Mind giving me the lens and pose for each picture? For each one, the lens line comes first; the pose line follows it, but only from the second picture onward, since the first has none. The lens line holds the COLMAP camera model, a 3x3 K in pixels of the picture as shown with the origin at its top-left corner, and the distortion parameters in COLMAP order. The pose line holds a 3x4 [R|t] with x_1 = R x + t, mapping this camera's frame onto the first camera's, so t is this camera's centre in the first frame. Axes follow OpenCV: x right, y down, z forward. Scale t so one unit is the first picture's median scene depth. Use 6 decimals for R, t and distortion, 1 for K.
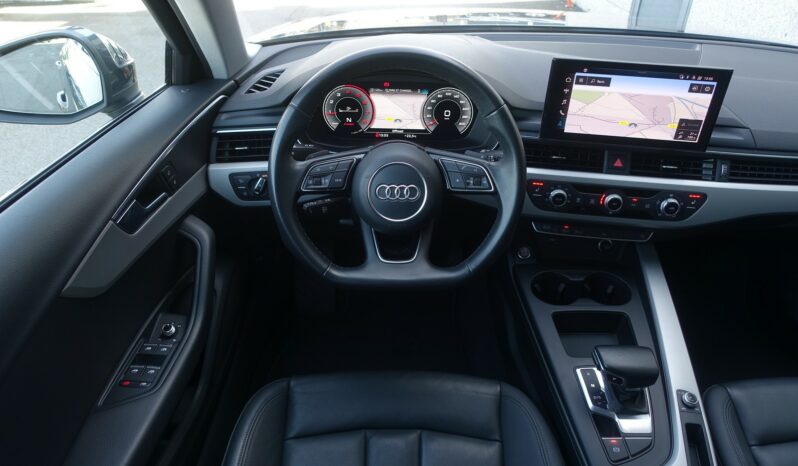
lens RADIAL K [[556.6, 0, 401.9], [0, 556.6, 236.4], [0, 0, 1]] dist [-0.000380, 0.000734]
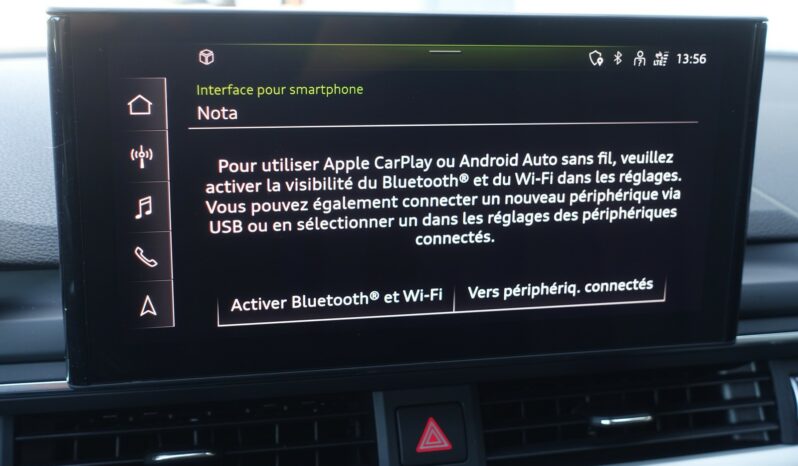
lens RADIAL K [[1015.0, 0, 400.5], [0, 1015.0, 235.8], [0, 0, 1]] dist [-0.013717, 0.000000]
pose [[0.934590, -0.099456, 0.341540, 0.255364], [0.199088, 0.941909, -0.270501, -0.106610], [-0.294797, 0.320804, 0.900100, 0.633566]]
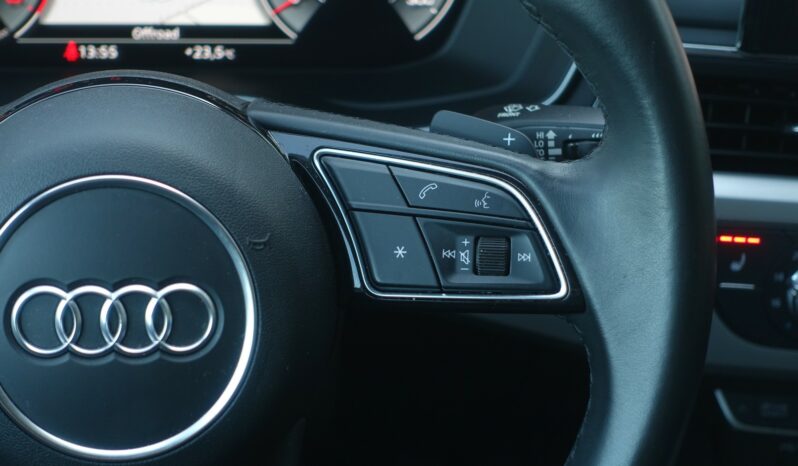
lens RADIAL K [[1672.1, 0, 395.5], [0, 1672.1, 231.5], [0, 0, 1]] dist [-0.152022, 0.000000]
pose [[0.996629, -0.025799, 0.077877, 0.043626], [0.031389, 0.996952, -0.071423, -0.056537], [-0.075797, 0.073626, 0.994401, 0.325222]]
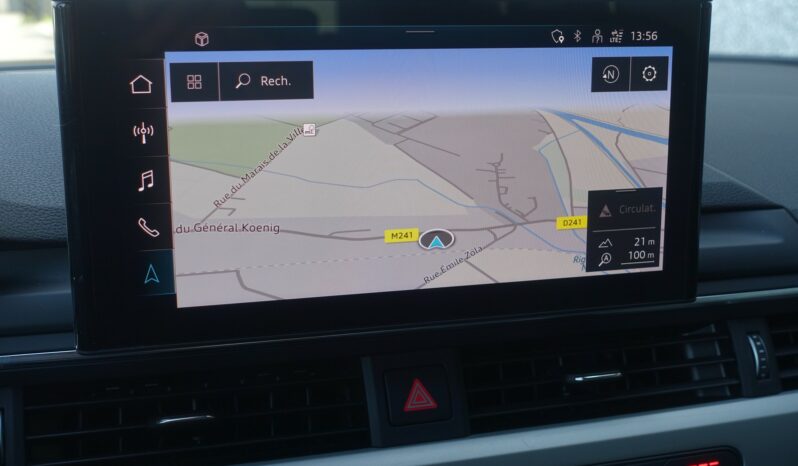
lens RADIAL K [[1015.0, 0, 397.4], [0, 1015.0, 233.3], [0, 0, 1]] dist [-0.013717, 0.000000]
pose [[0.916850, -0.116653, 0.381810, 0.229151], [0.241401, 0.923710, -0.297466, -0.070985], [-0.317981, 0.364901, 0.875063, 0.618251]]
